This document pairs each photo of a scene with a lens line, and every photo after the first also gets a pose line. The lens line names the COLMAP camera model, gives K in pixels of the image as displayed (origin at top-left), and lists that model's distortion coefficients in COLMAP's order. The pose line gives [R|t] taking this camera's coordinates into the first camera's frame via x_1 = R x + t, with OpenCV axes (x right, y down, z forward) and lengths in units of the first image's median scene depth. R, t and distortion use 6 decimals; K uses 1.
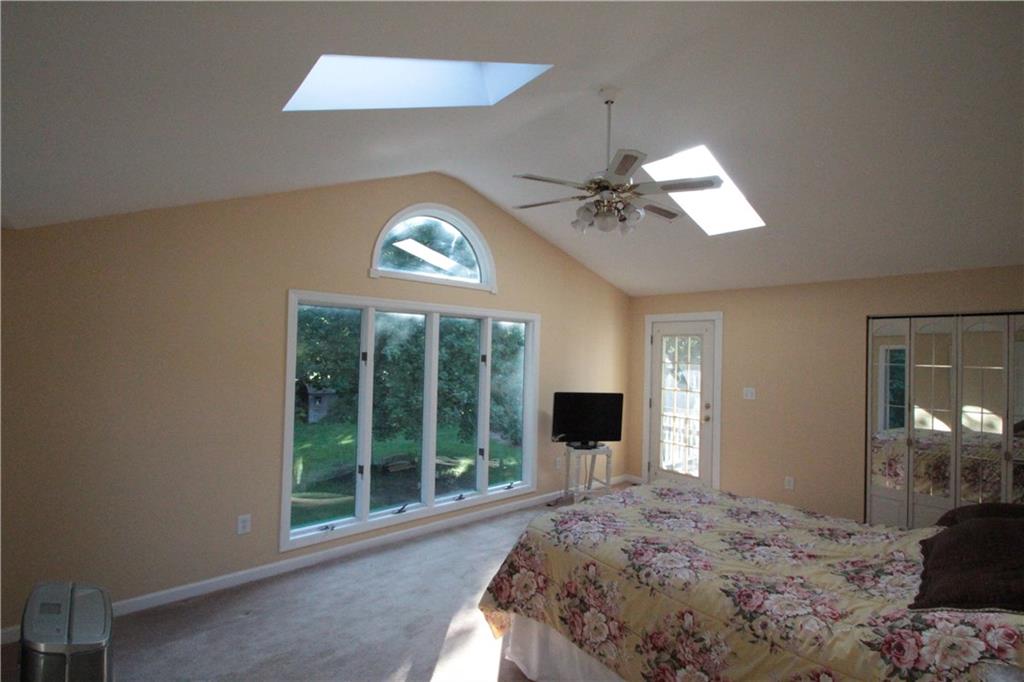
lens RADIAL K [[476.0, 0, 521.7], [0, 476.0, 342.1], [0, 0, 1]] dist [0.018617, -0.020428]
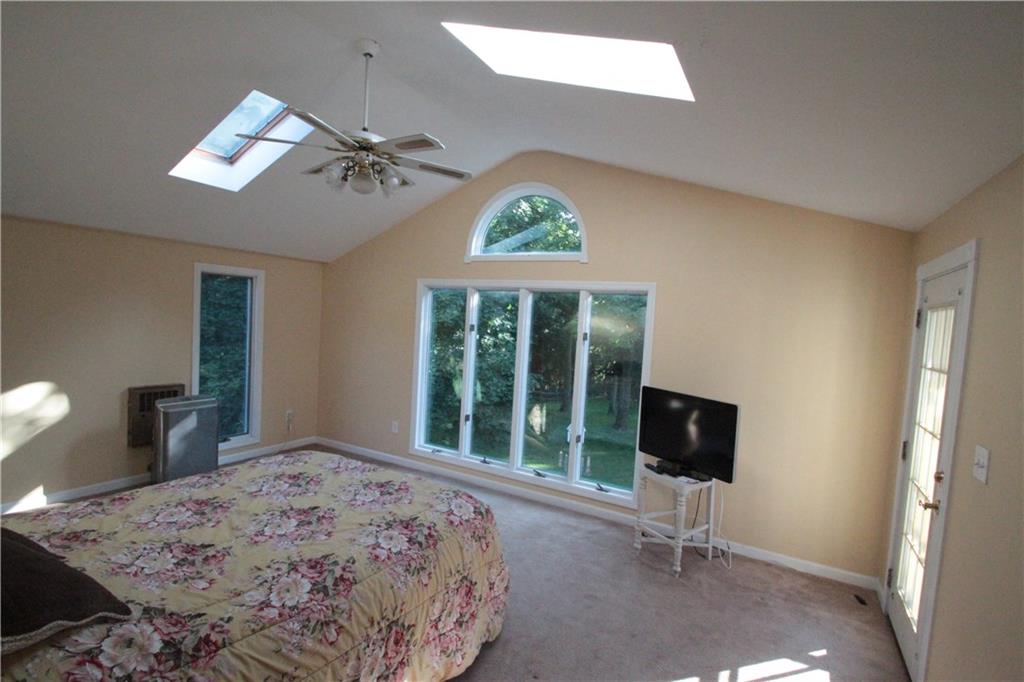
lens RADIAL K [[476.0, 0, 521.7], [0, 476.0, 342.1], [0, 0, 1]] dist [0.018617, -0.020428]
pose [[0.333068, 0.043257, -0.941910, 0.827475], [-0.026820, 0.998978, 0.036394, 0.016567], [0.942521, 0.013140, 0.333887, 0.665648]]
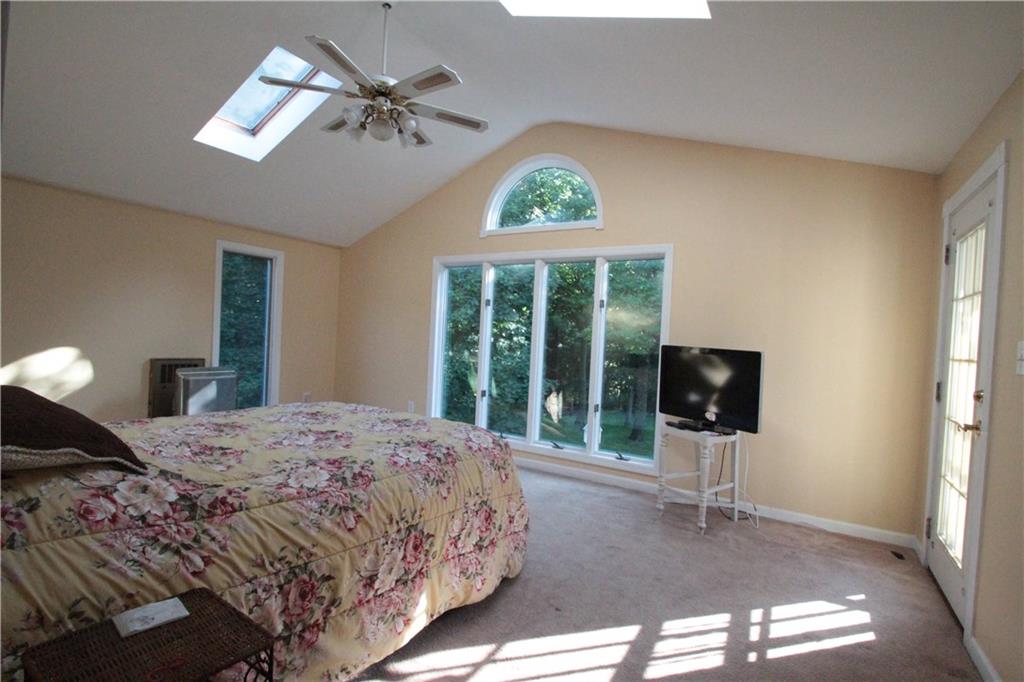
lens RADIAL K [[476.0, 0, 521.7], [0, 476.0, 342.1], [0, 0, 1]] dist [0.018617, -0.020428]
pose [[0.305658, 0.001618, -0.952140, 0.822493], [-0.017046, 0.999848, -0.003774, 0.124343], [0.951989, 0.017384, 0.305639, 0.664350]]
